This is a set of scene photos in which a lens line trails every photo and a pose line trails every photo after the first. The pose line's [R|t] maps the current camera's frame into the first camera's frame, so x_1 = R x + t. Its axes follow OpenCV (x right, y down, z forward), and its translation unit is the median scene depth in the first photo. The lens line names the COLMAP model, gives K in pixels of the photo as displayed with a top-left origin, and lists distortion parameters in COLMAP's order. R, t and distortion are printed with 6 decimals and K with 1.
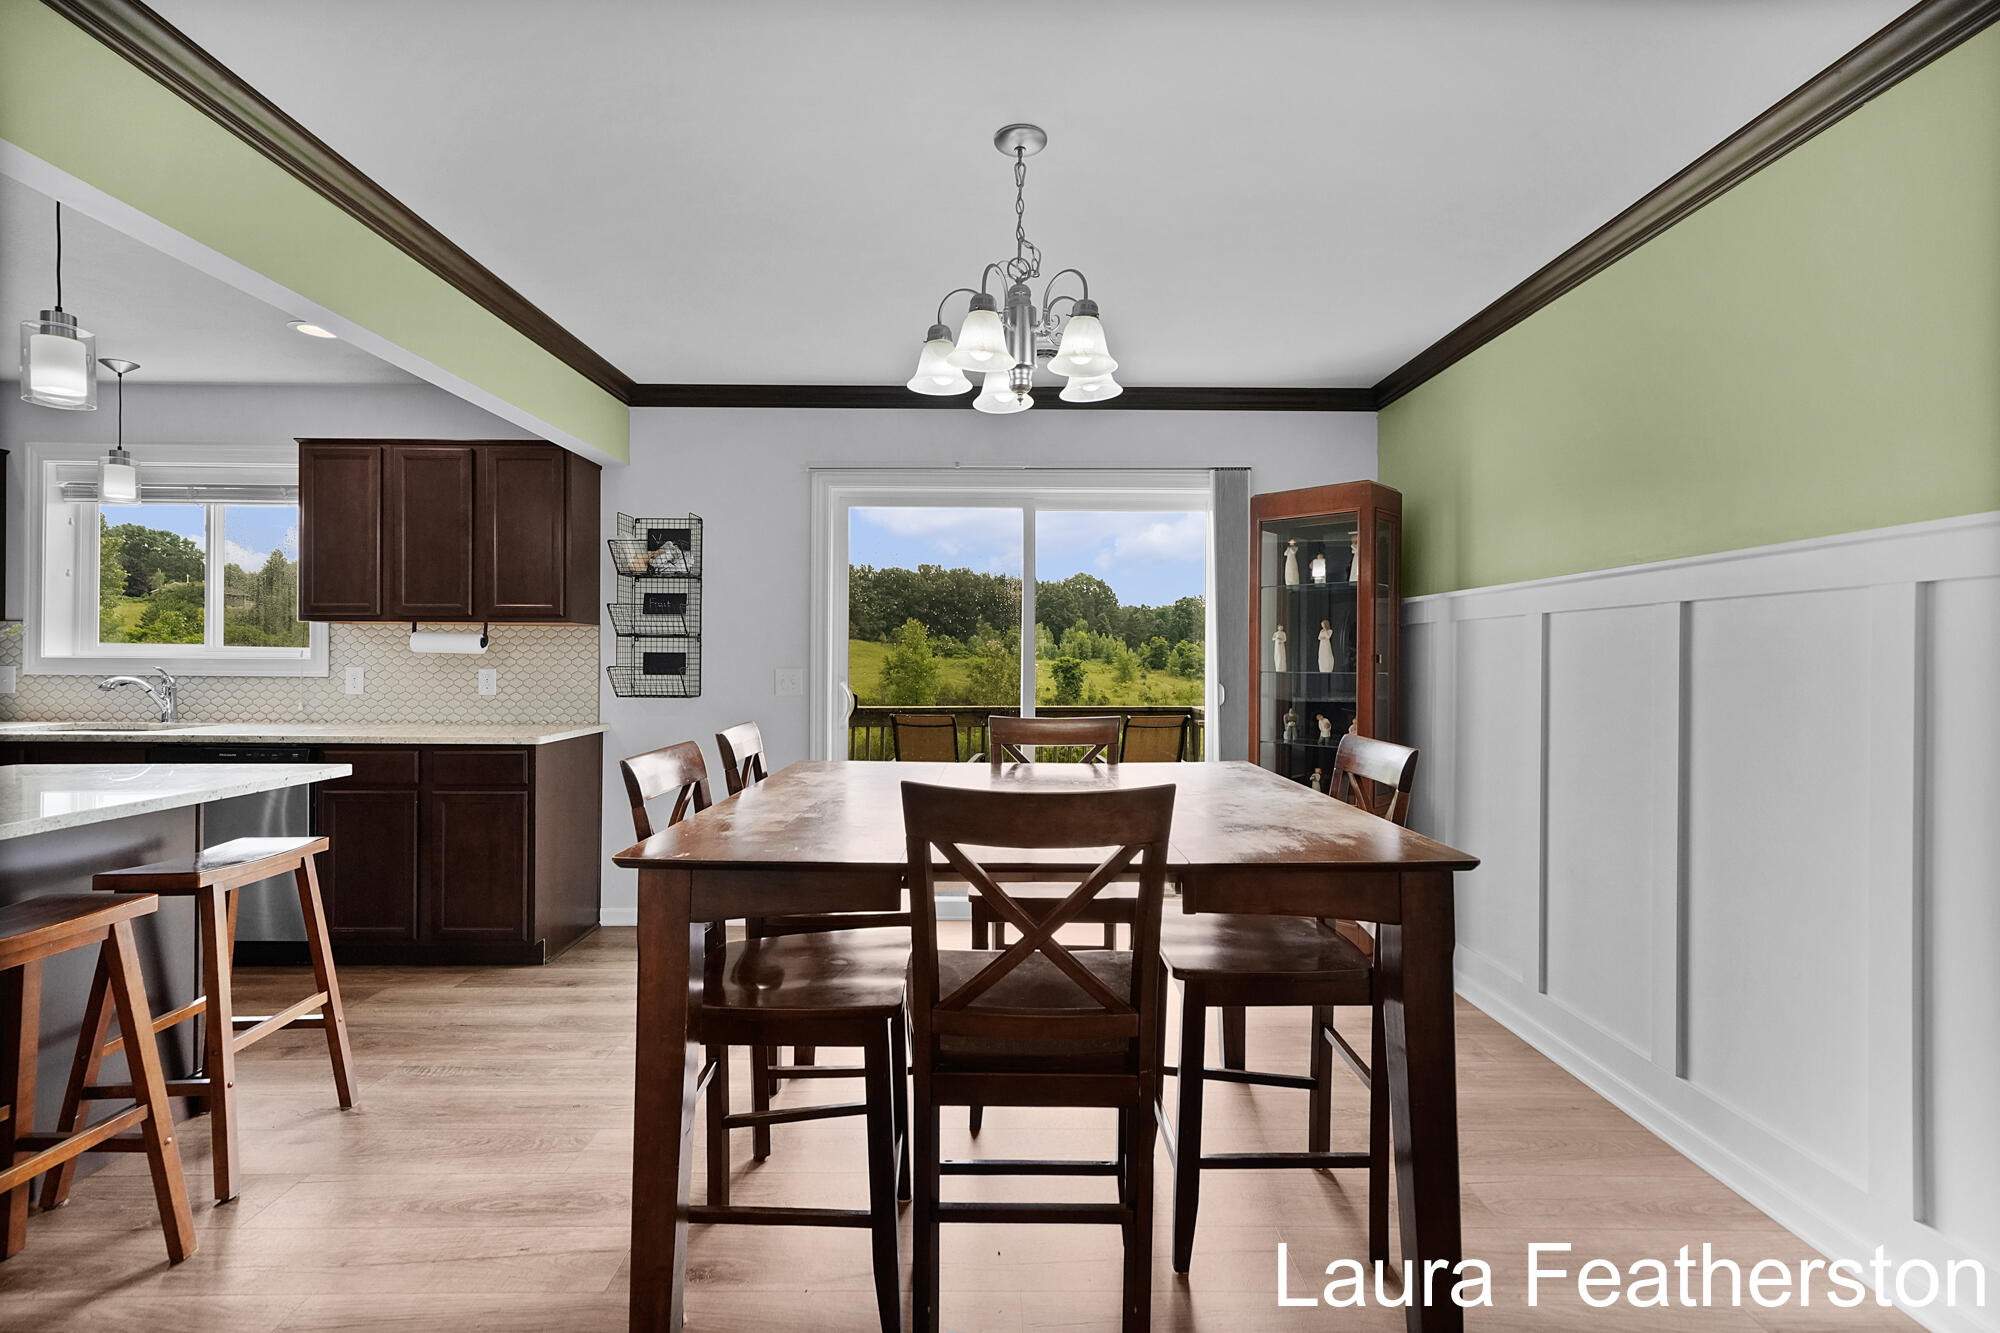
lens RADIAL K [[905.5, 0, 1000.0], [0, 905.5, 666.5], [0, 0, 1]] dist [0.003927, 0.000213]
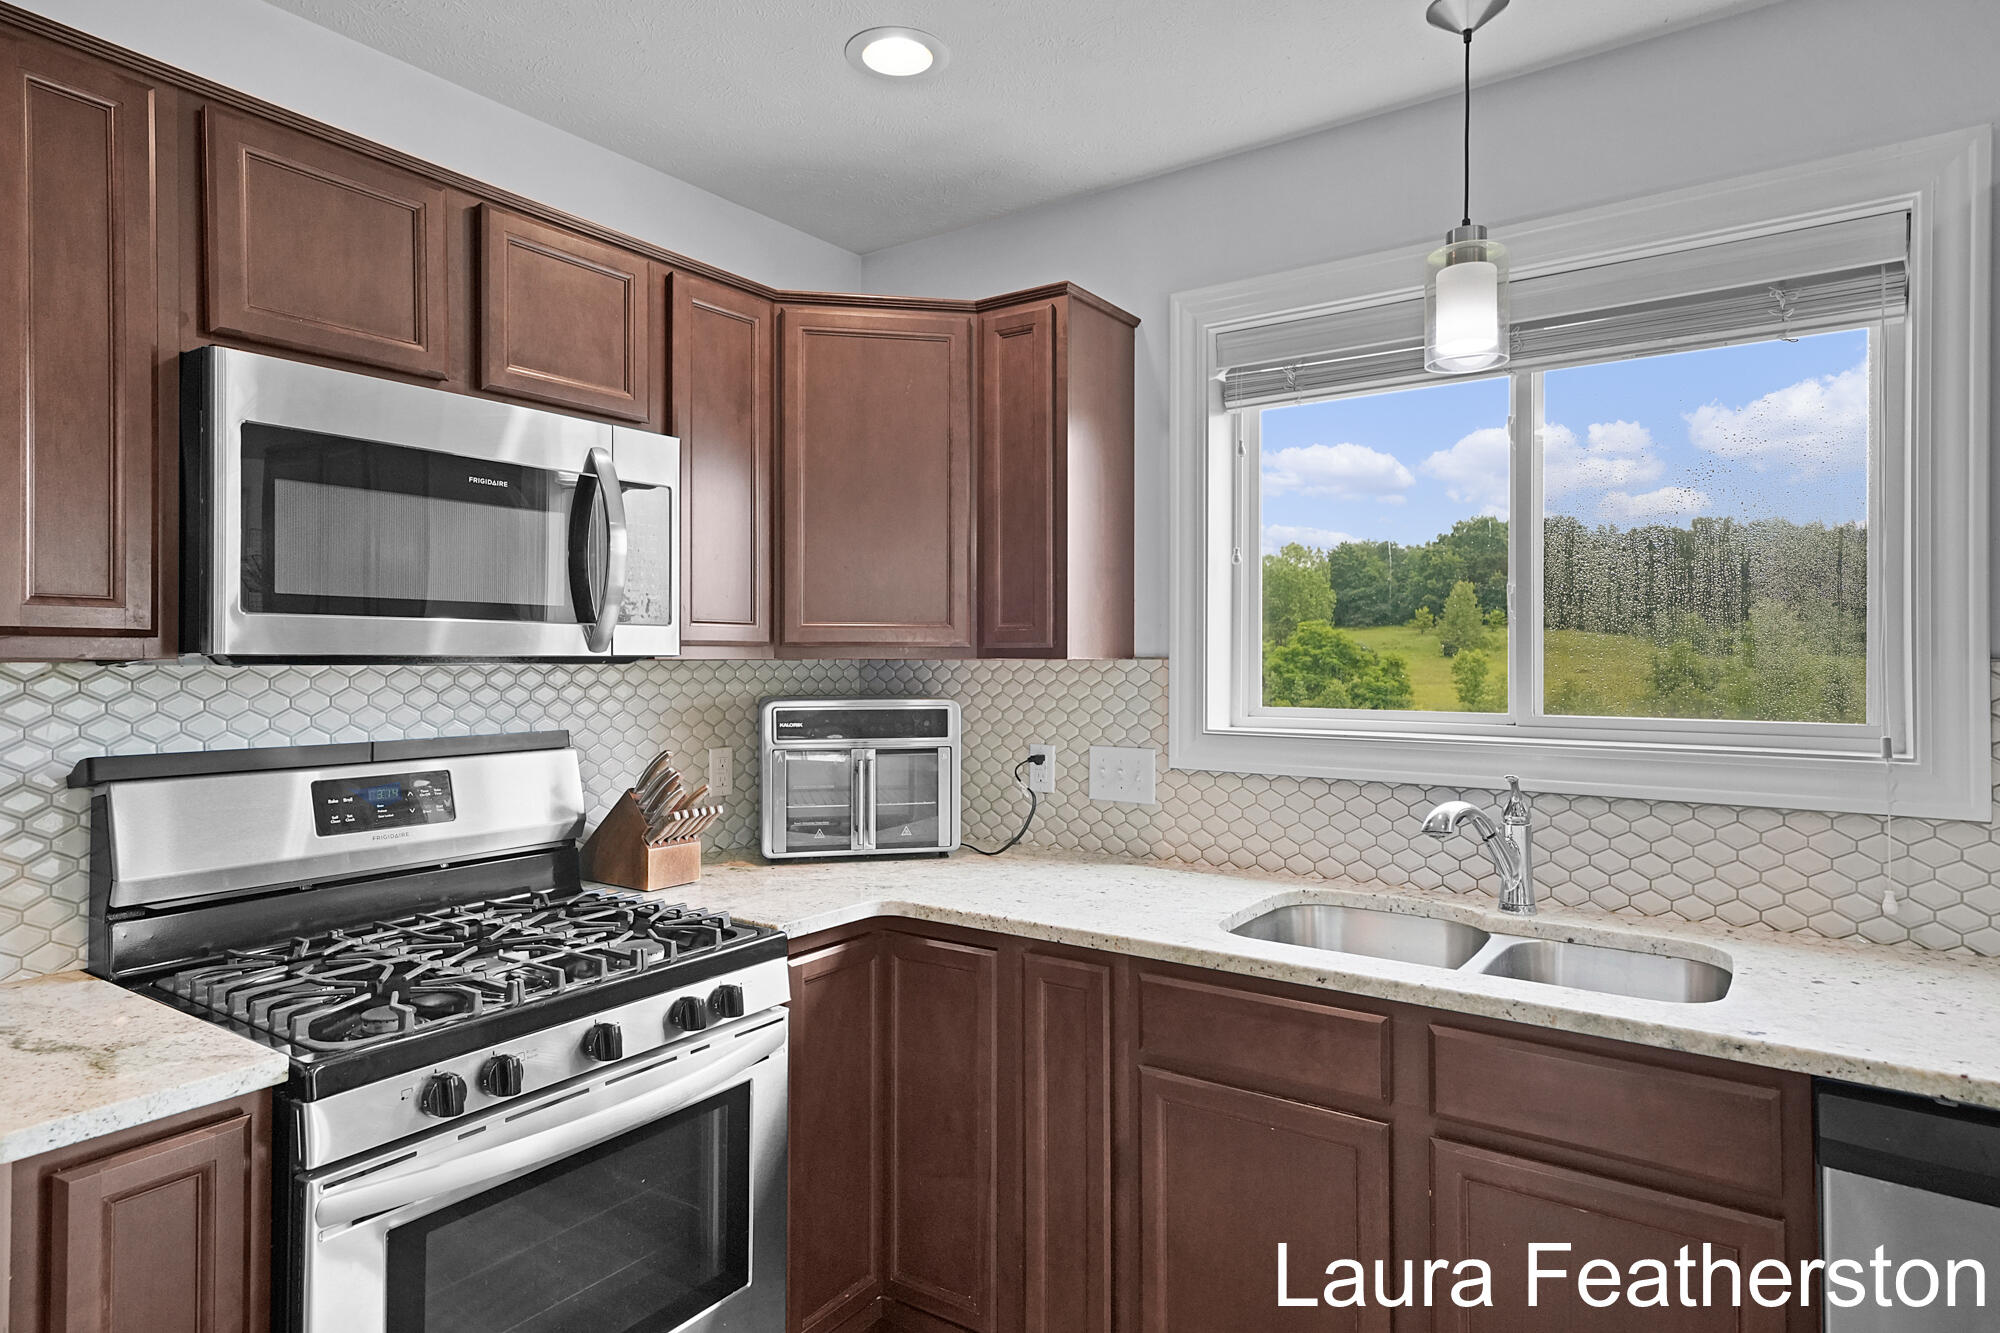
lens RADIAL K [[1134.5, 0, 1000.0], [0, 1134.5, 666.5], [0, 0, 1]] dist [0.022136, 0.000149]
pose [[0.810041, -0.001469, -0.586372, -0.798221], [0.000375, 0.999998, -0.001988, -0.044934], [0.586373, 0.001391, 0.810040, 0.456453]]
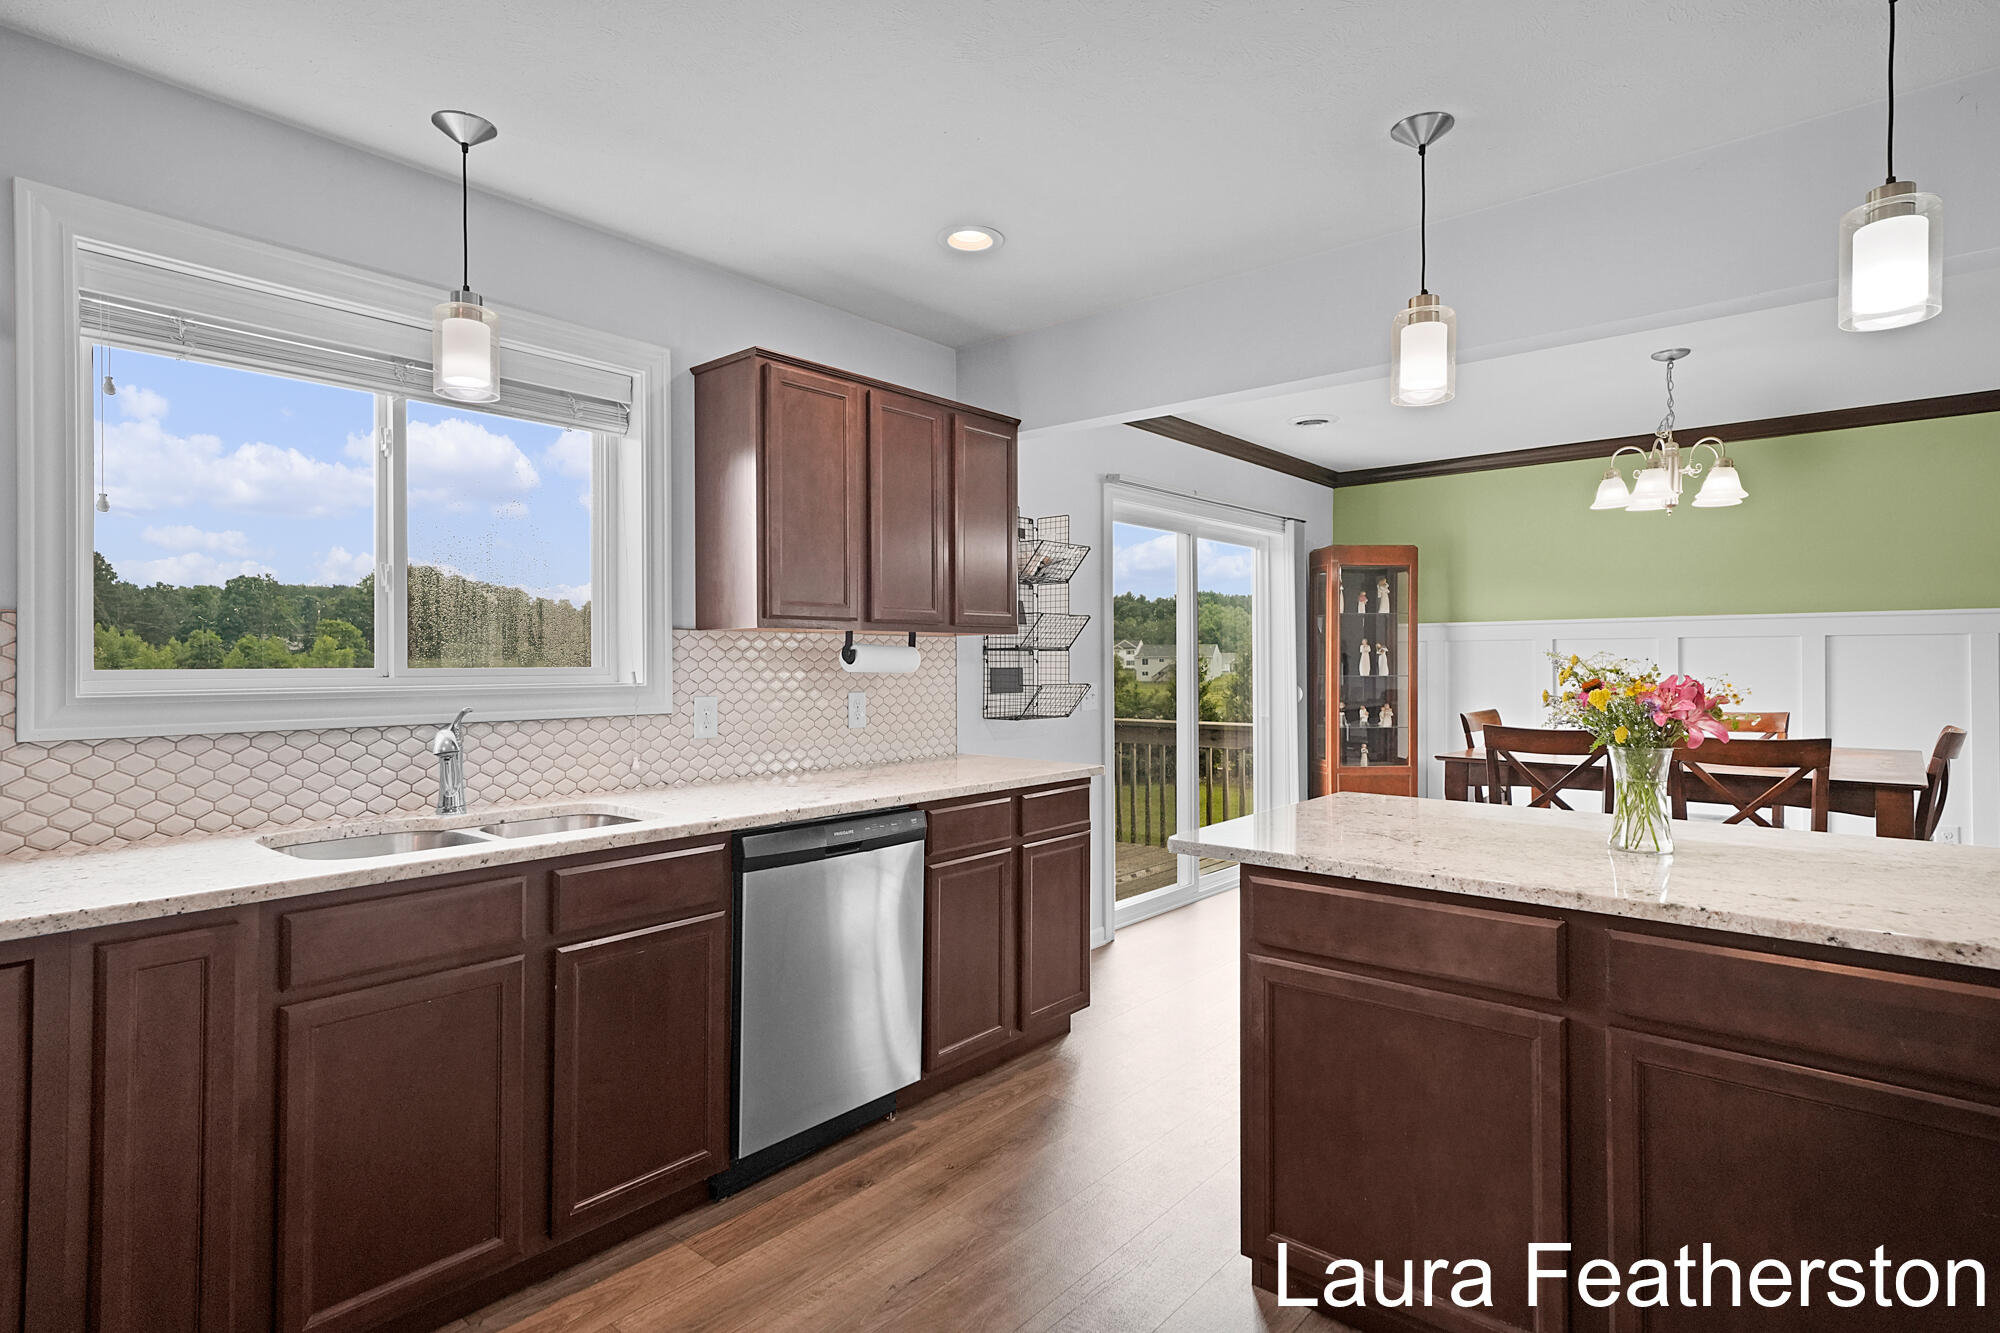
lens RADIAL K [[1017.4, 0, 1000.0], [0, 1017.4, 666.5], [0, 0, 1]] dist [0.002158, 0.000339]
pose [[0.657067, -0.012078, 0.753735, -1.141932], [0.012021, 0.999912, 0.005544, -0.022451], [-0.753736, 0.005418, 0.657155, 0.367994]]
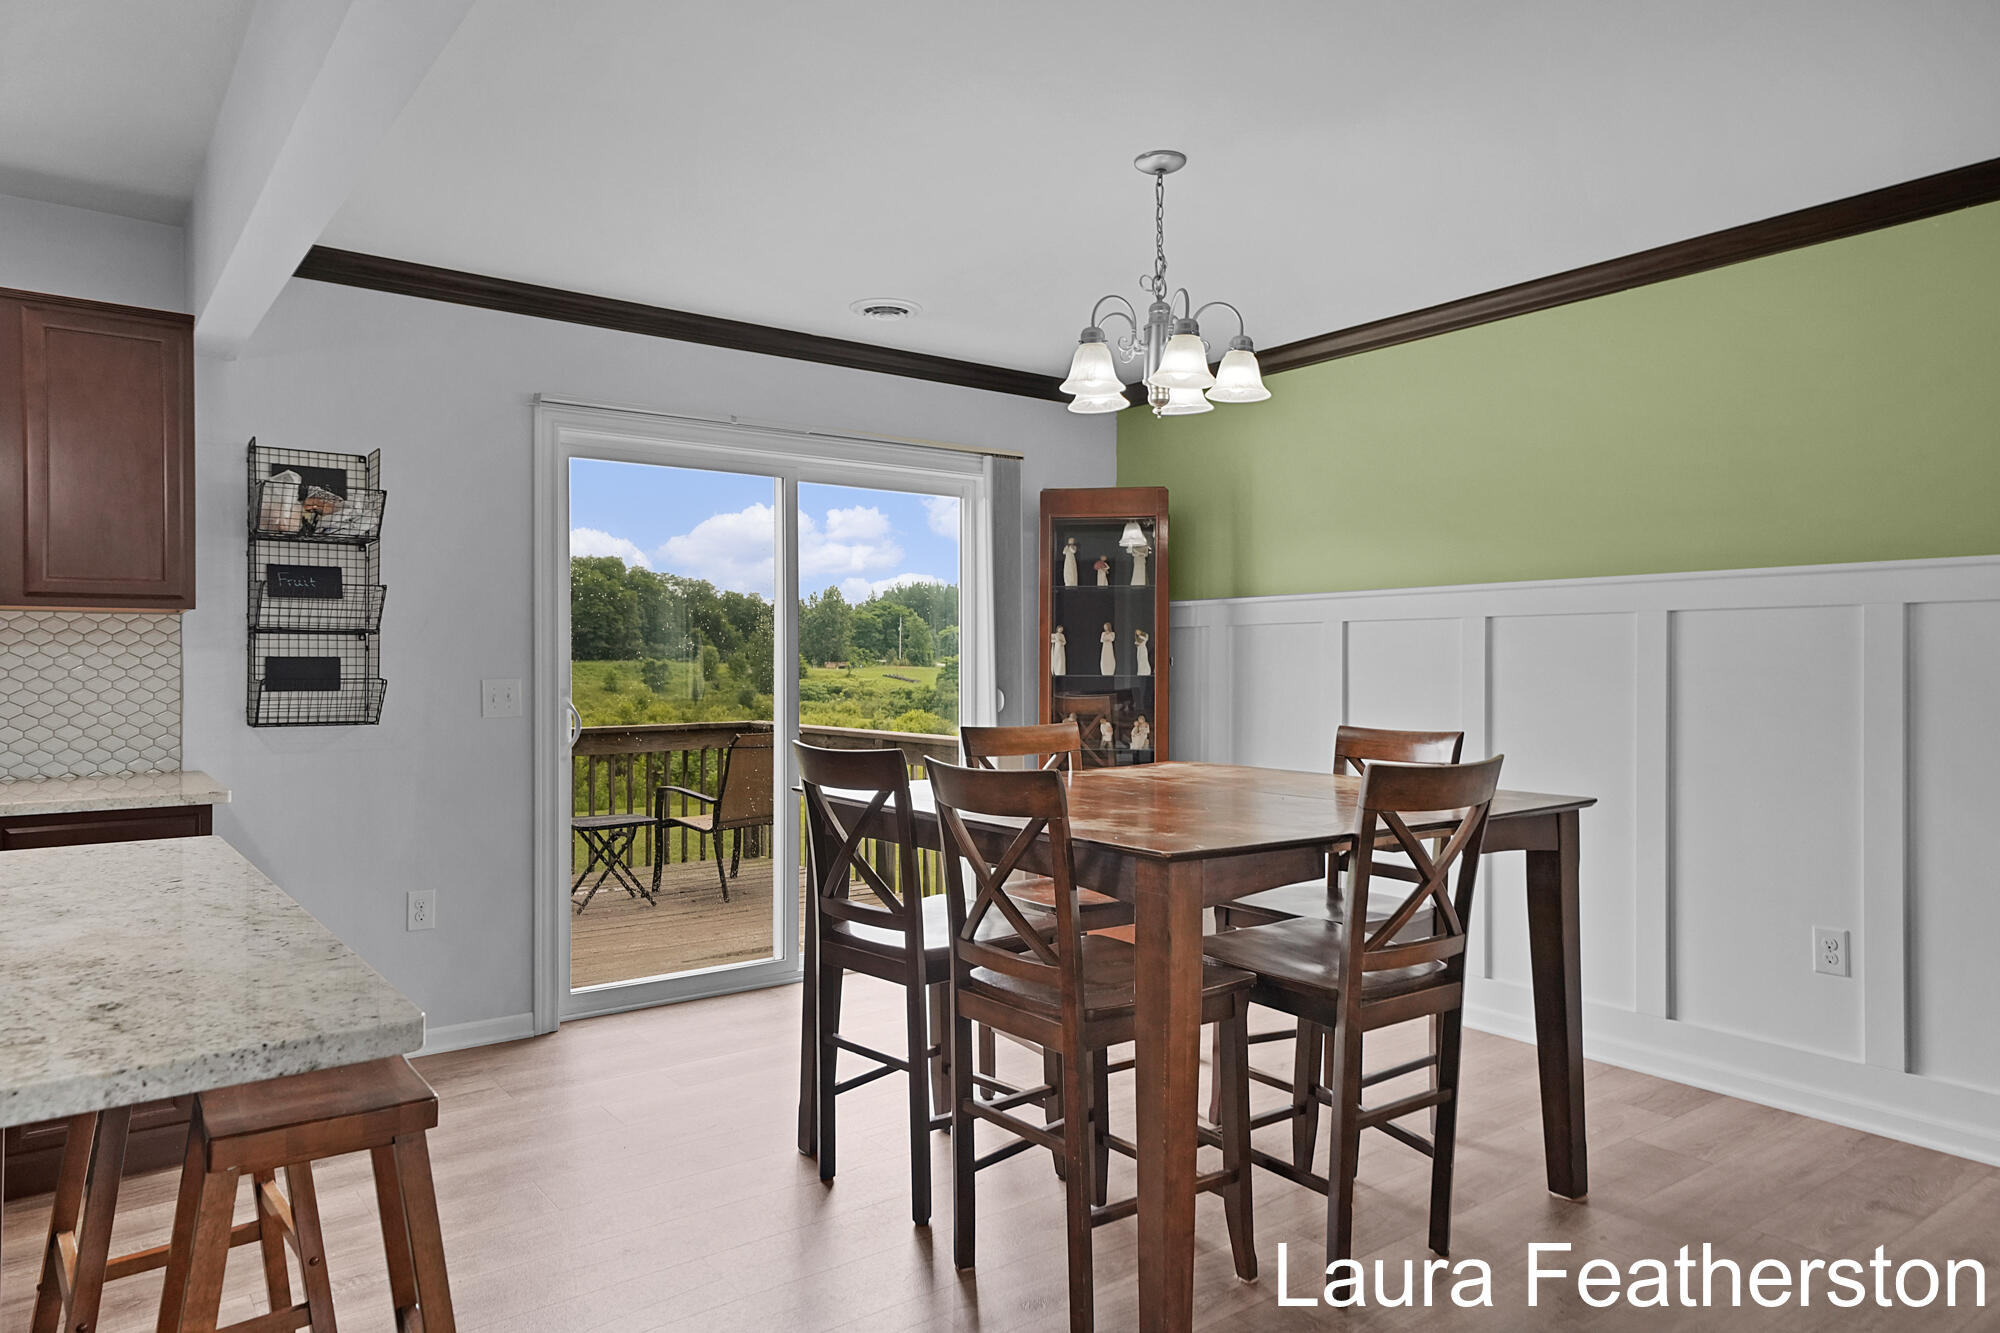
lens RADIAL K [[1264.0, 0, 1000.0], [0, 1264.0, 666.5], [0, 0, 1]] dist [0.016132, 0.001256]
pose [[0.797810, -0.007236, 0.602866, -0.532277], [0.008984, 0.999960, 0.000113, -0.004131], [-0.602843, 0.005326, 0.797842, -0.025650]]
